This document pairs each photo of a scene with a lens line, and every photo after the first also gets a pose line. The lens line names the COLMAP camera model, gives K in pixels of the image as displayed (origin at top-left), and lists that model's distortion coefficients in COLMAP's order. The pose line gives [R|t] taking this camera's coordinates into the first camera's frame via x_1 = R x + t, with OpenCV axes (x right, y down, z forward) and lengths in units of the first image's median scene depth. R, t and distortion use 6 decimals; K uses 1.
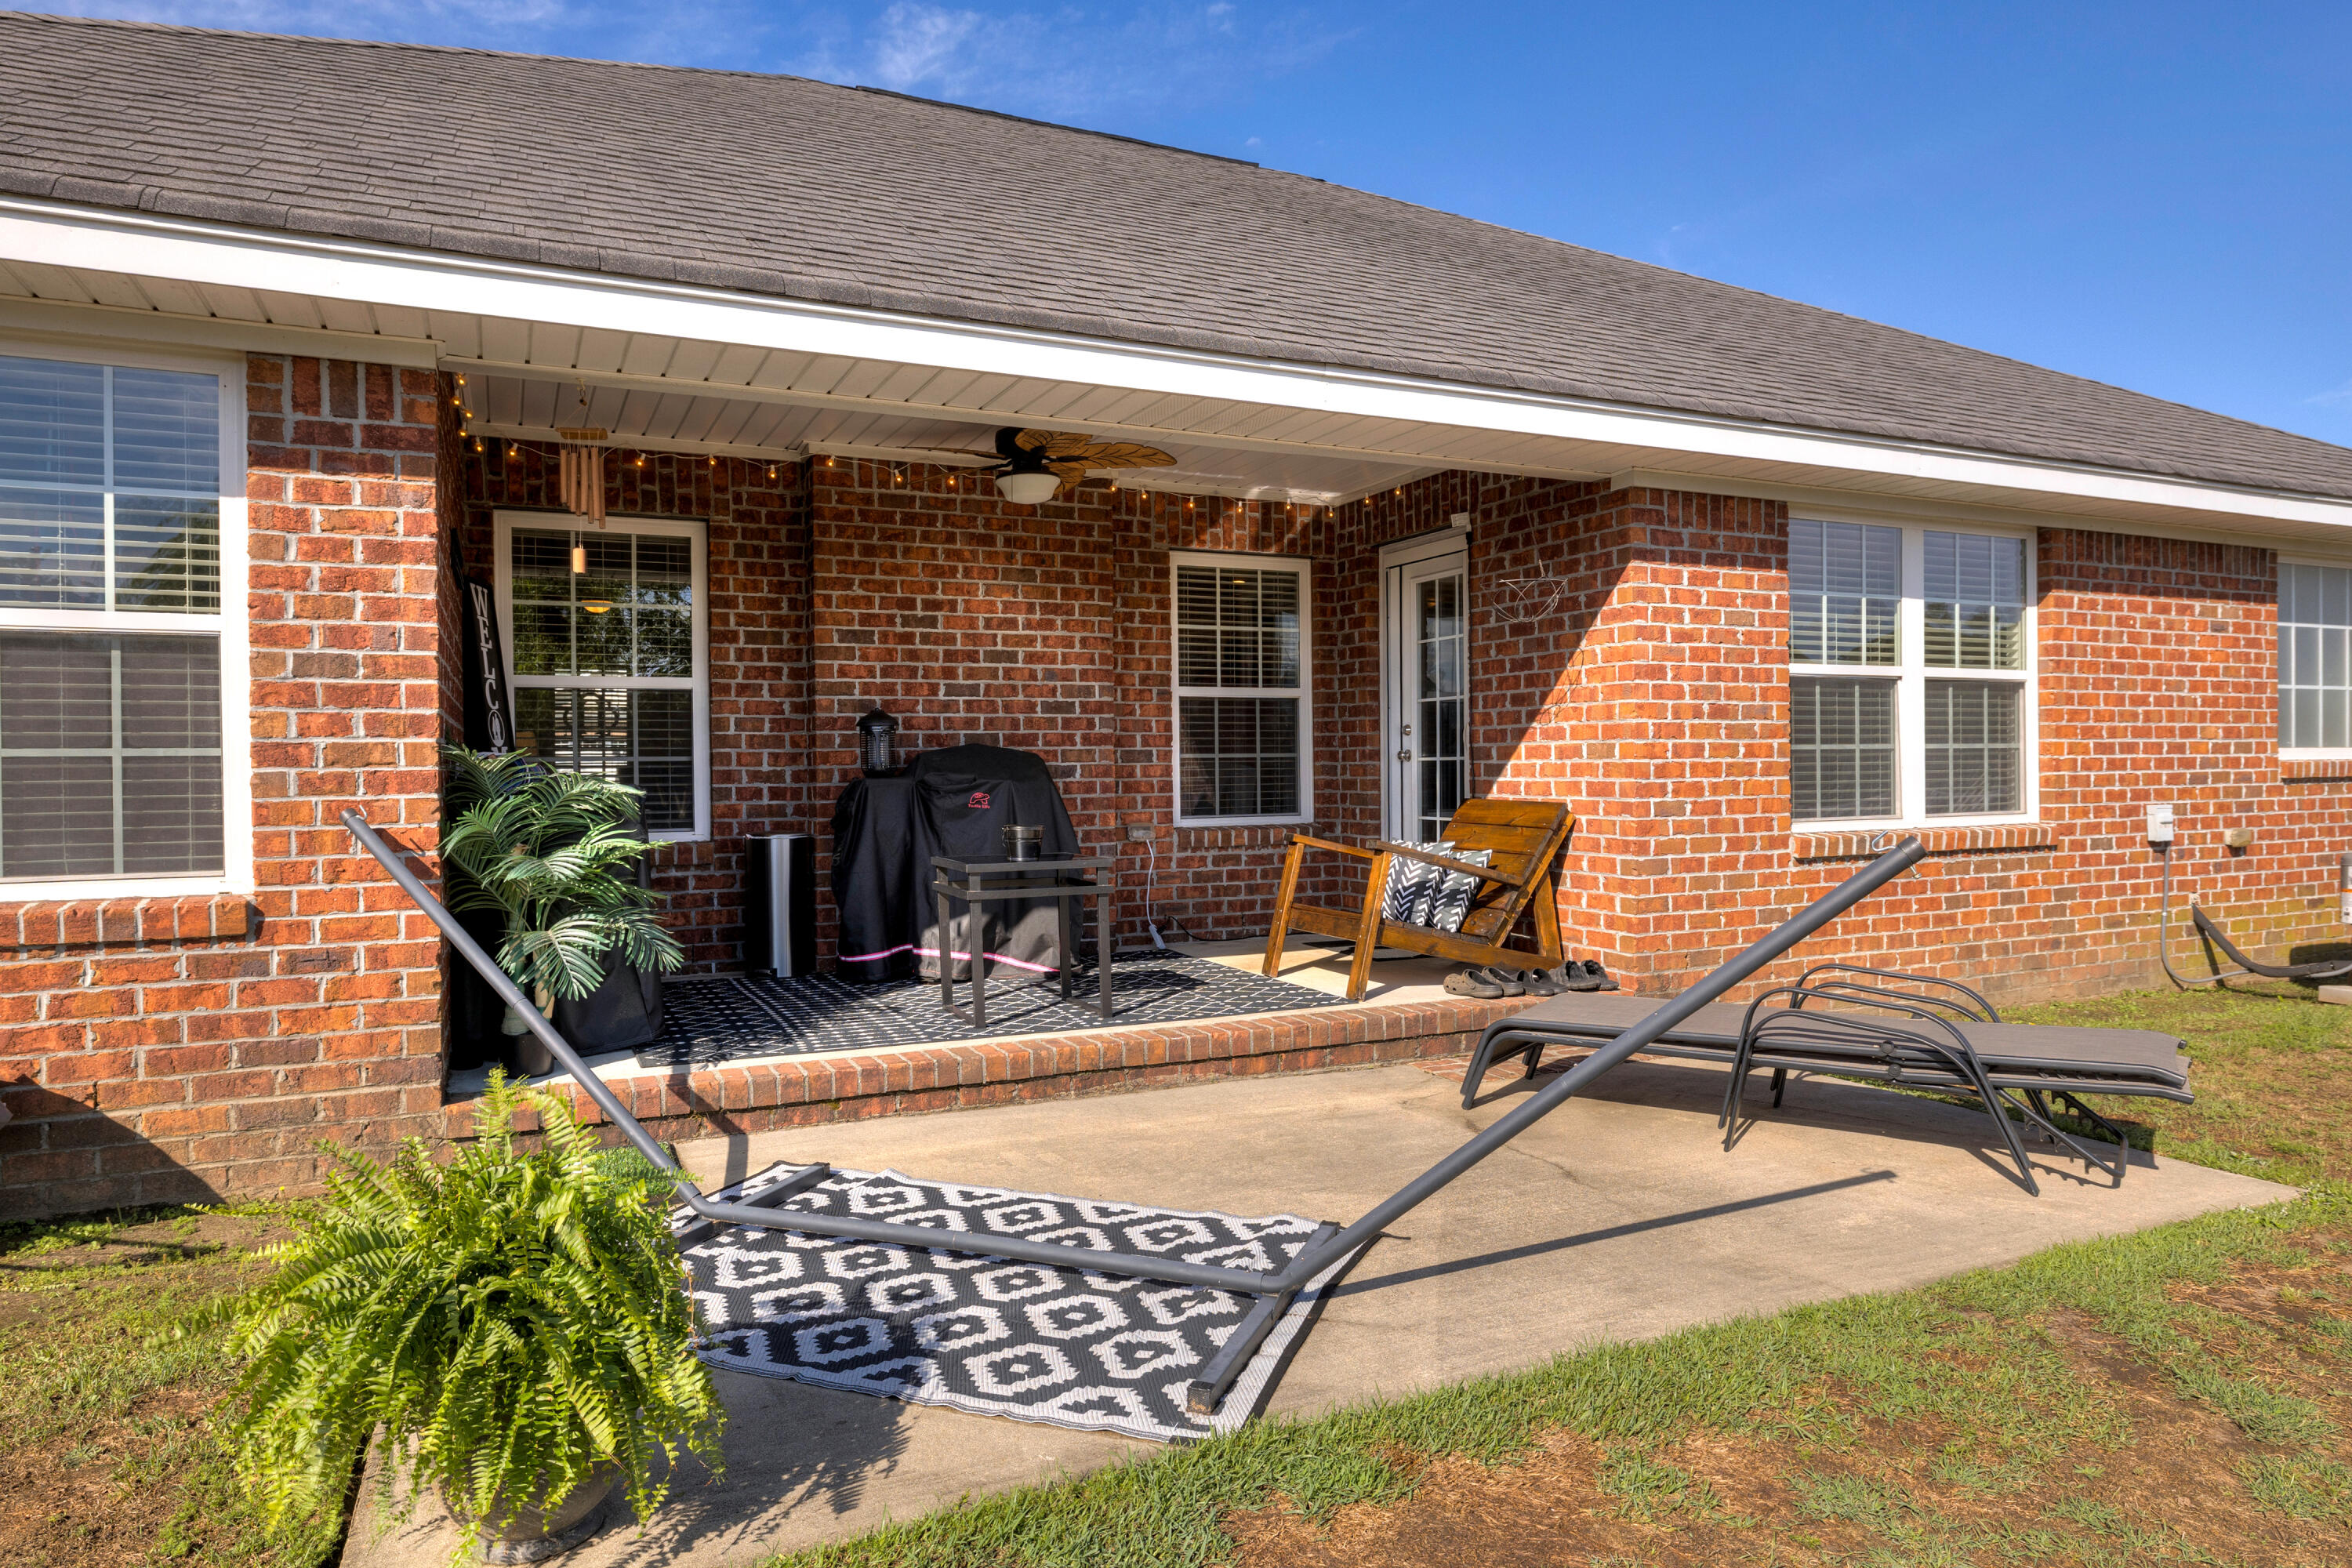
lens RADIAL K [[1244.5, 0, 1176.0], [0, 1244.5, 784.0], [0, 0, 1]] dist [-0.000435, 0.000315]
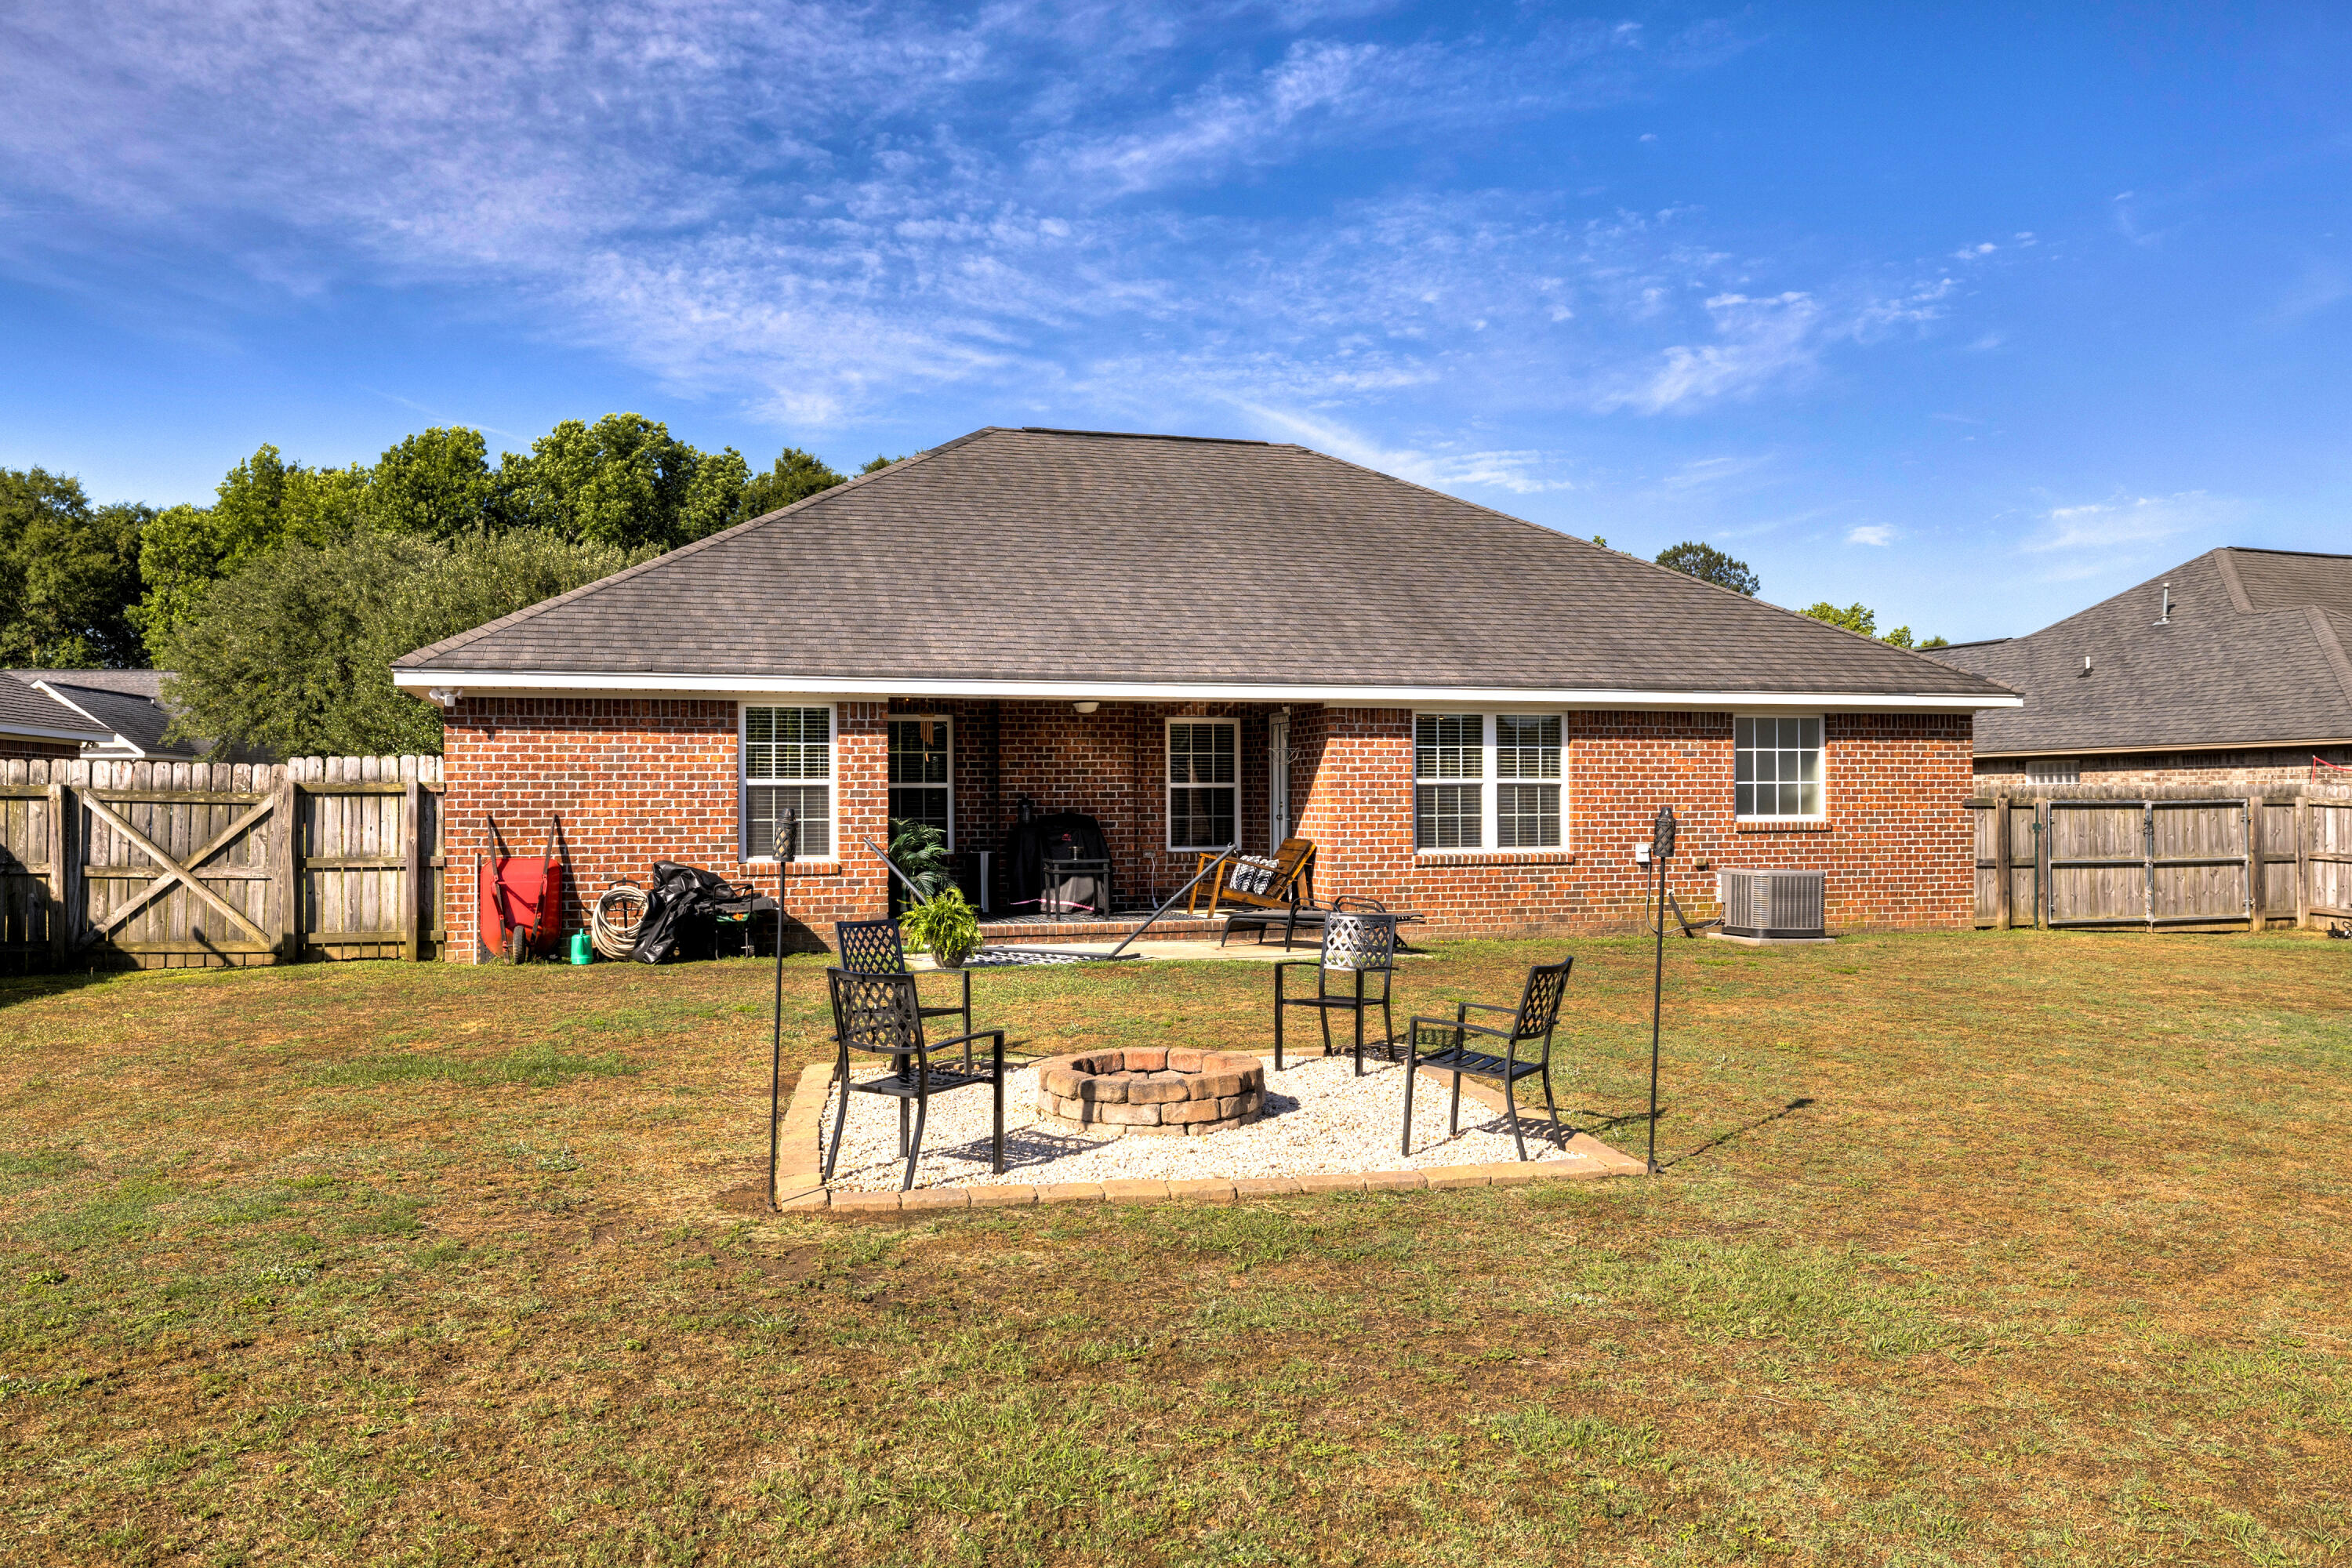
lens RADIAL K [[1828.4, 0, 1176.0], [0, 1828.4, 784.0], [0, 0, 1]] dist [0.001390, 0.000051]
pose [[0.983725, 0.001481, -0.179673, 0.674851], [-0.005735, 0.999715, -0.023160, -0.008433], [0.179587, 0.023814, 0.983454, -2.392060]]
